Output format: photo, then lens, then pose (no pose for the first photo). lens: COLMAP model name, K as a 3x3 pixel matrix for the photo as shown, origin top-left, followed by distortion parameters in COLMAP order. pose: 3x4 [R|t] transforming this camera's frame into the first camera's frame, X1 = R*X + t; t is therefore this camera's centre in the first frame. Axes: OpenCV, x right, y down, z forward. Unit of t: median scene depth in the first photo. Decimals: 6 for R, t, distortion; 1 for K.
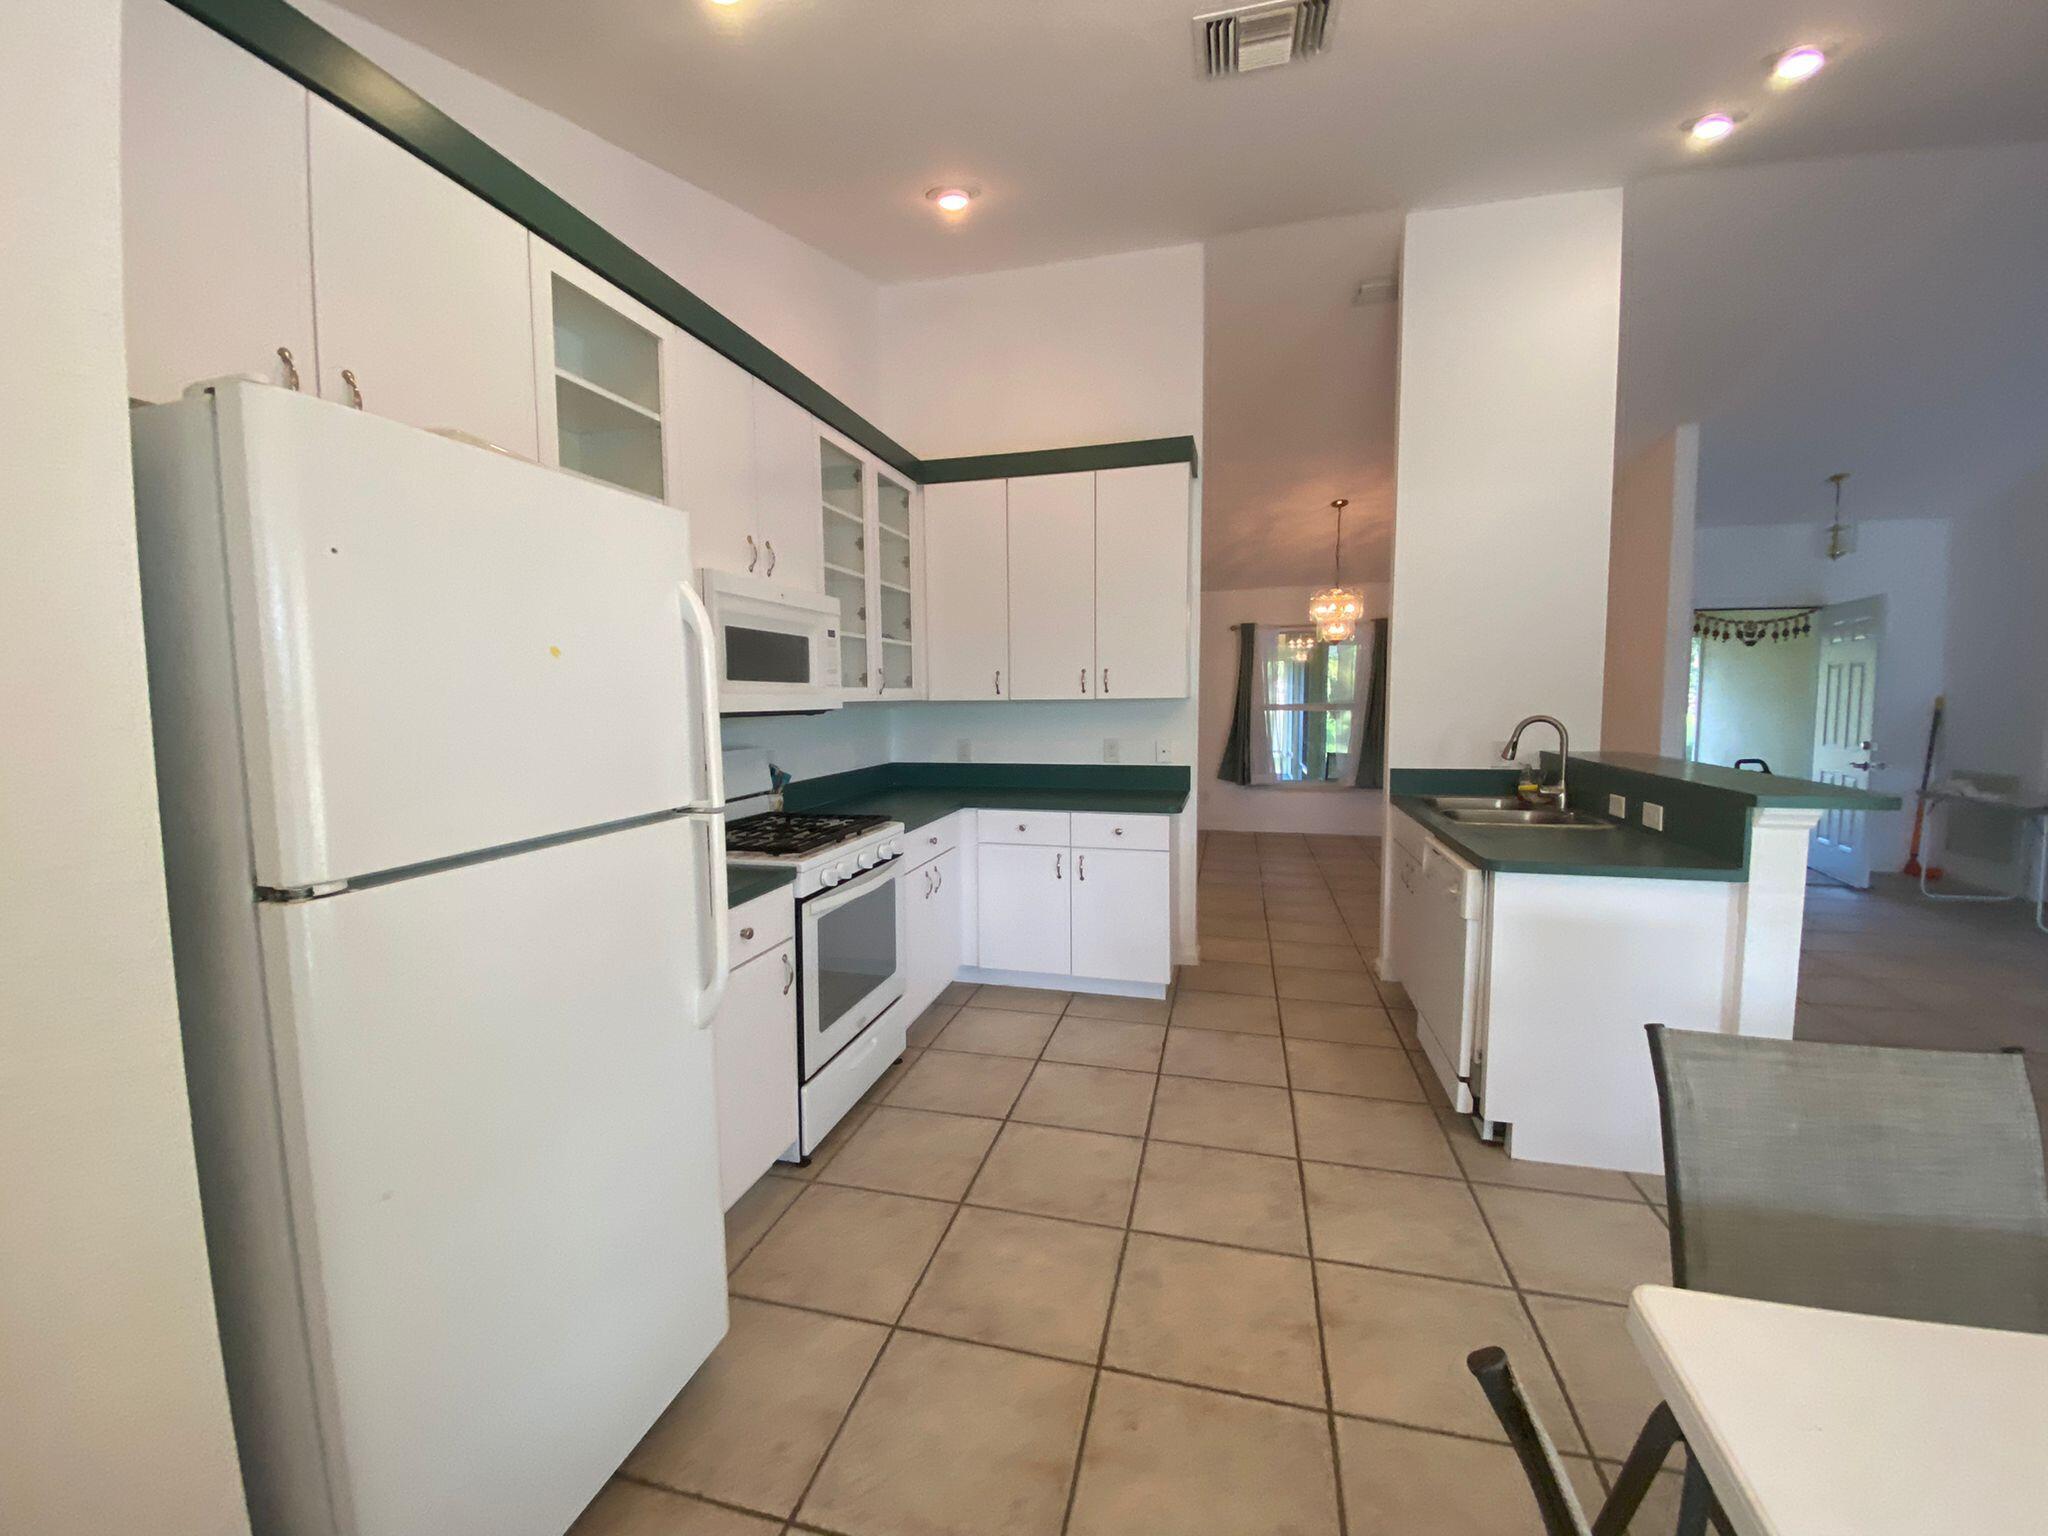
lens RADIAL K [[825.3, 0, 1028.5], [0, 825.3, 768.4], [0, 0, 1]] dist [-0.002090, -0.000944]
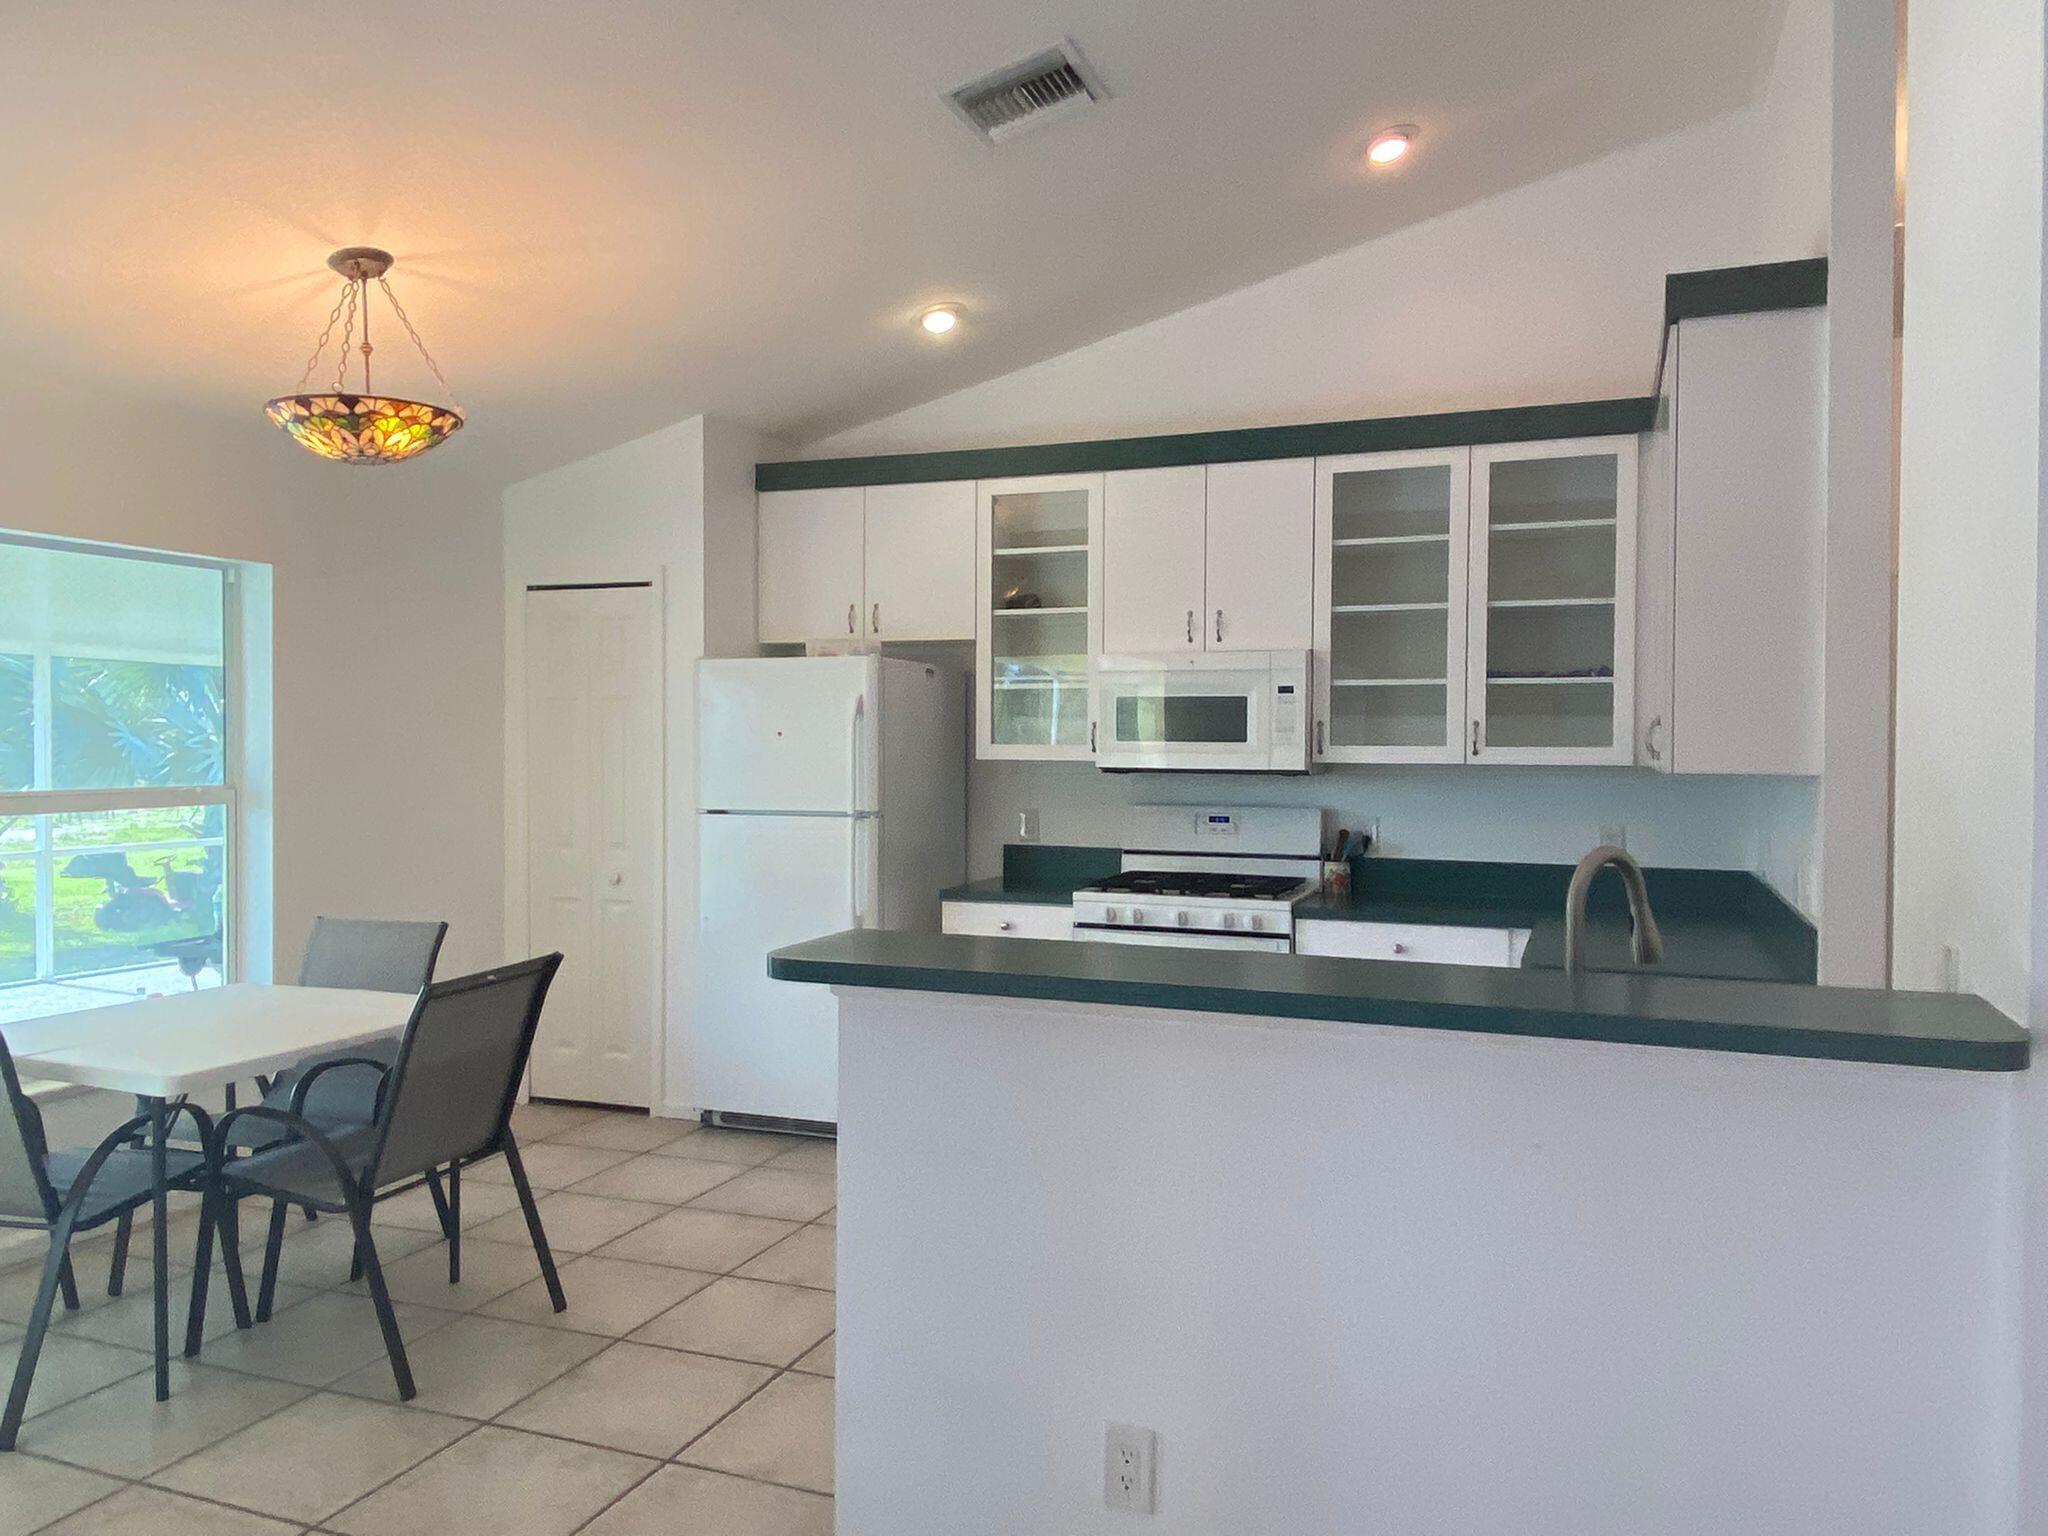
lens RADIAL K [[1497.9, 0, 1021.1], [0, 1497.9, 766.2], [0, 0, 1]] dist [0.027576, -0.033550]
pose [[-0.128228, 0.019262, -0.991558, 1.308819], [-0.091944, 0.995274, 0.031225, -0.089830], [0.987473, 0.095172, -0.125851, 0.812769]]
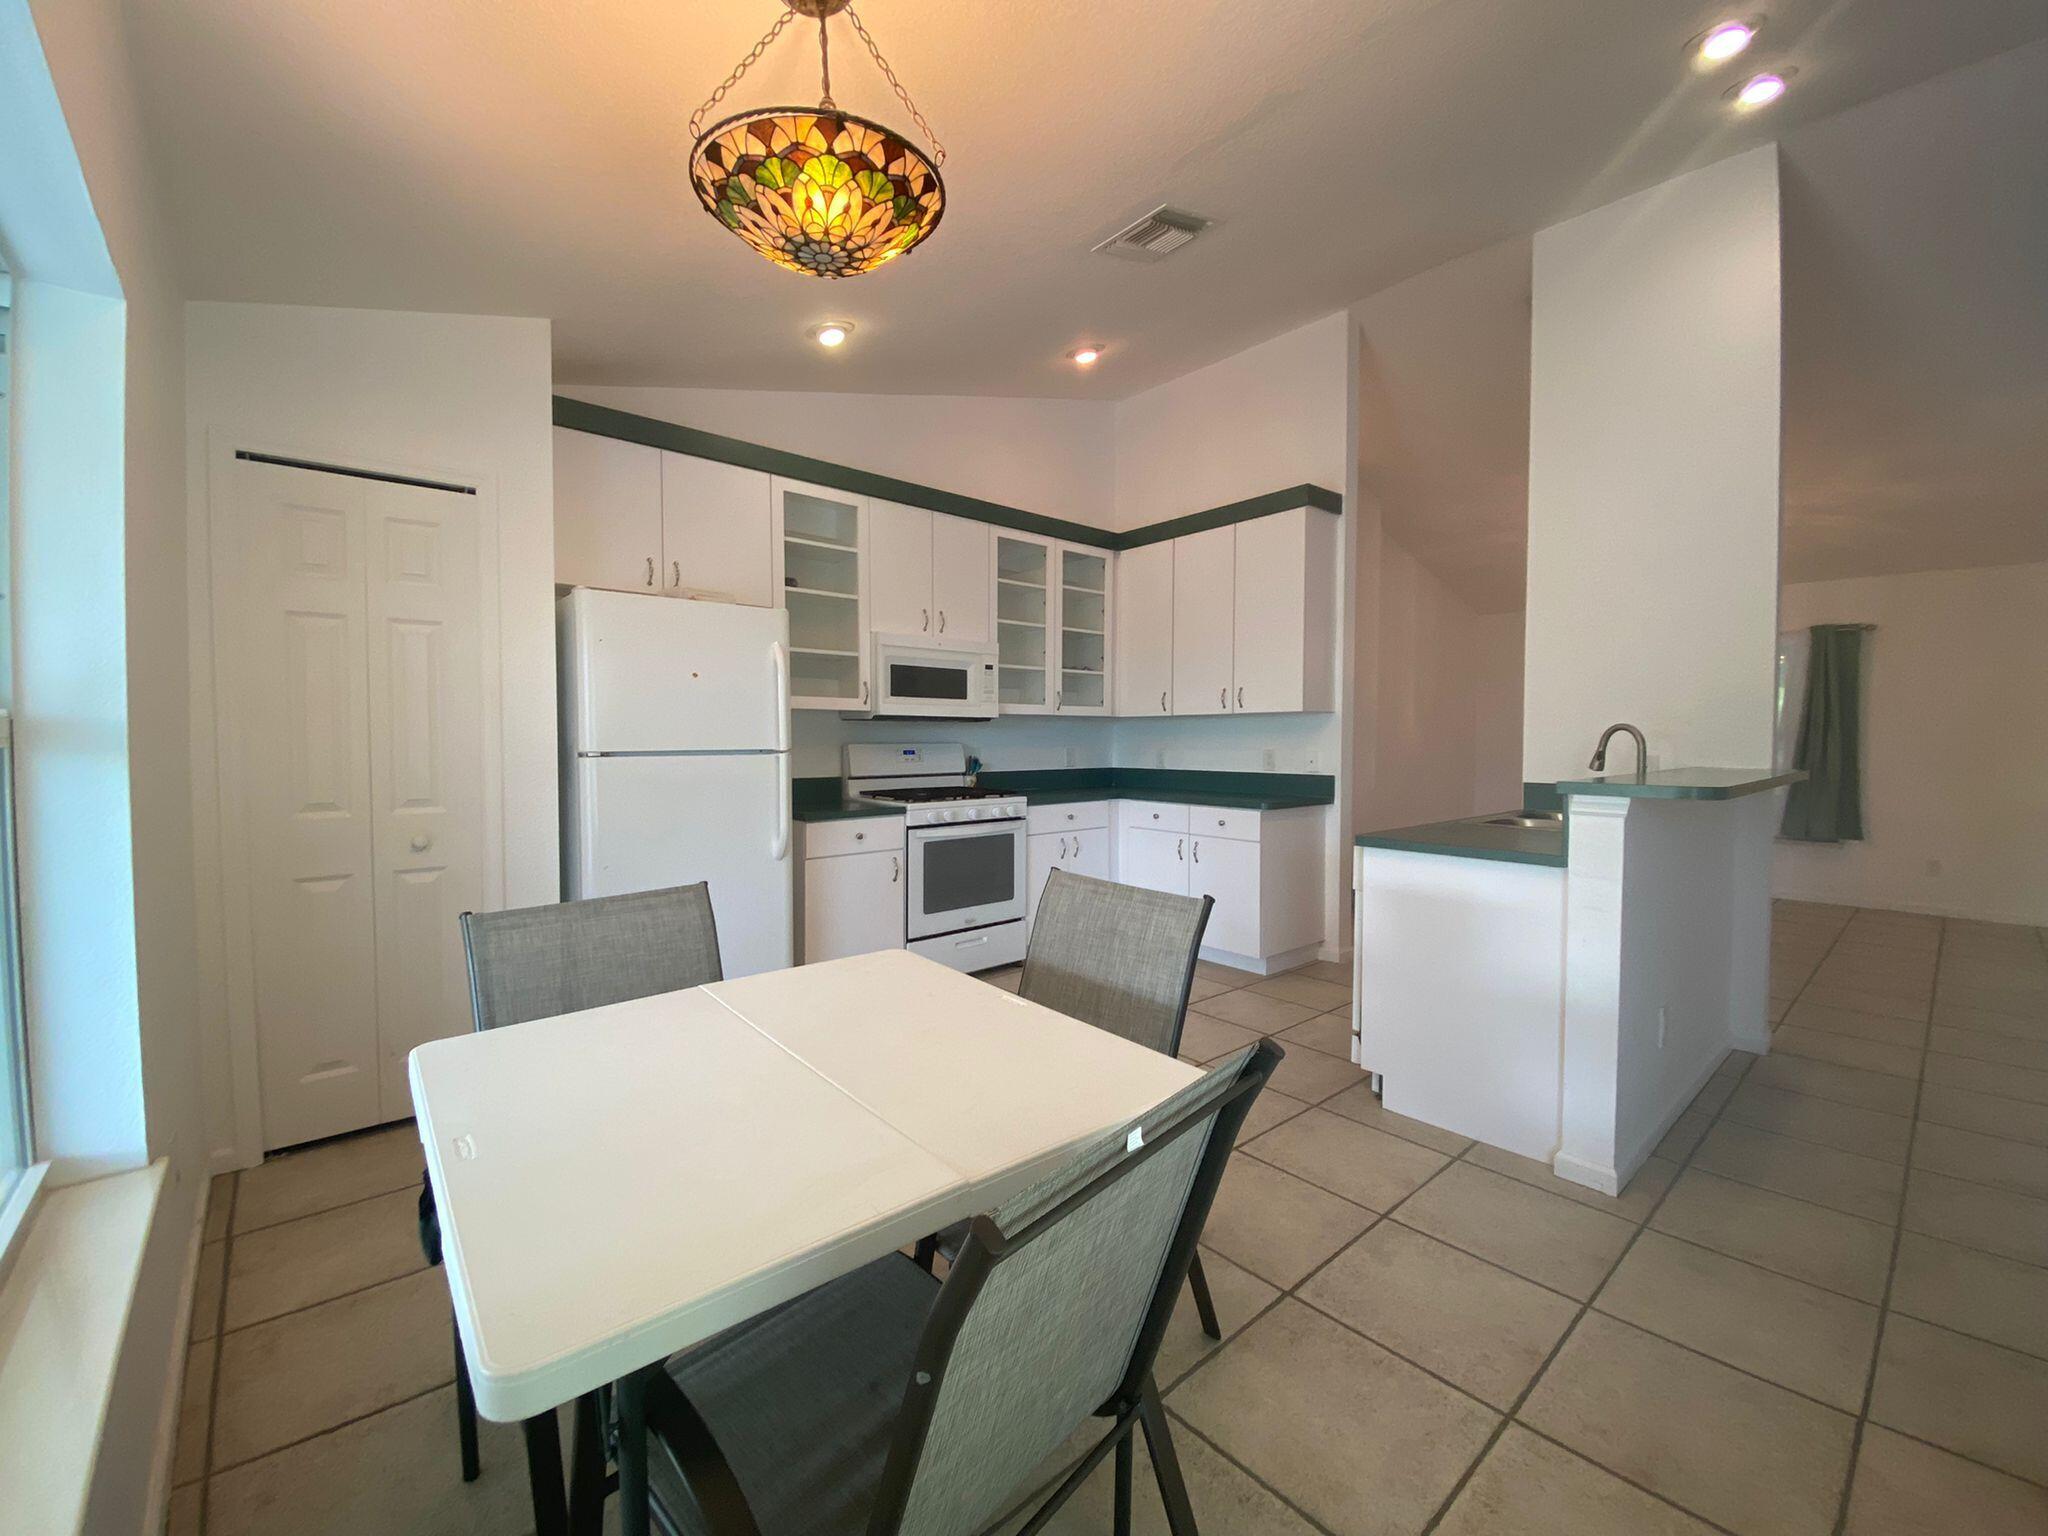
lens RADIAL K [[825.3, 0, 1029.6], [0, 825.3, 772.7], [0, 0, 1]] dist [-0.002090, -0.000944]
pose [[0.826253, 0.032254, -0.562375, 0.587213], [-0.057000, 0.998022, -0.026505, 0.055495], [0.560408, 0.053955, 0.826457, -0.160560]]
